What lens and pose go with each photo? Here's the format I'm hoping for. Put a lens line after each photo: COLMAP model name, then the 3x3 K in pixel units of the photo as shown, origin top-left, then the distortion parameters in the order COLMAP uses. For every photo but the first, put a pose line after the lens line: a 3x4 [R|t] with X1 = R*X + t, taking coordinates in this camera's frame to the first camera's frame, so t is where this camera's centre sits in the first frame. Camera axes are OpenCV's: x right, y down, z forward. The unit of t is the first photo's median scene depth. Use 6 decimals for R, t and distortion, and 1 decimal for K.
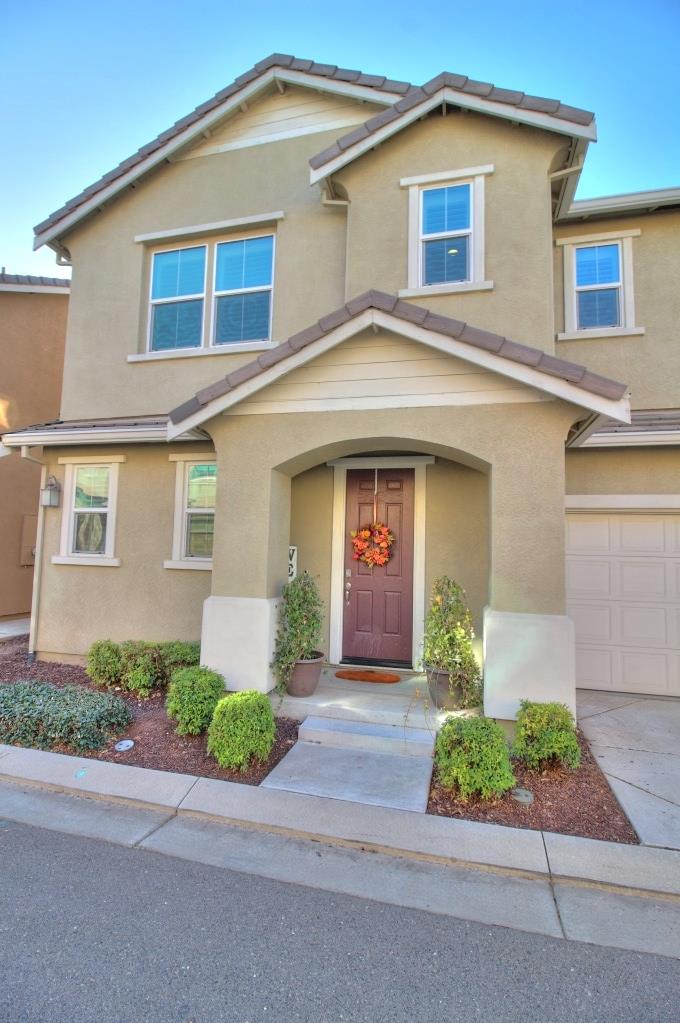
lens RADIAL K [[477.8, 0, 334.4], [0, 477.8, 512.1], [0, 0, 1]] dist [-0.000986, -0.011693]
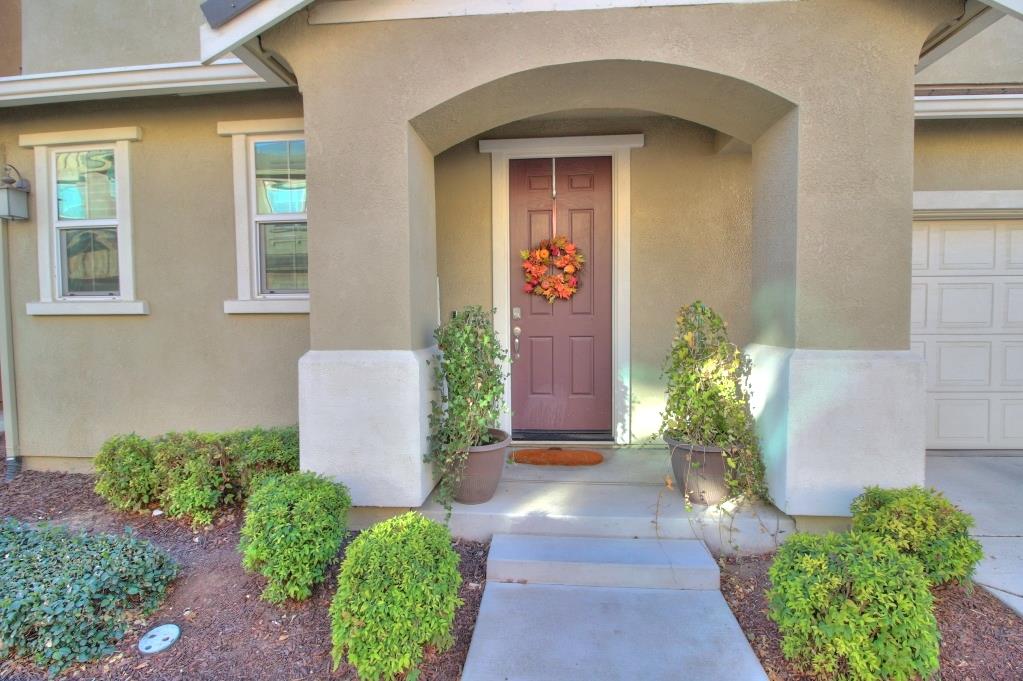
lens RADIAL K [[477.8, 0, 517.6], [0, 477.8, 335.6], [0, 0, 1]] dist [-0.000986, -0.011693]
pose [[0.984055, -0.040252, 0.173252, -0.109906], [0.018105, 0.991666, 0.127560, 0.087332], [-0.176942, -0.122390, 0.976582, 0.387352]]
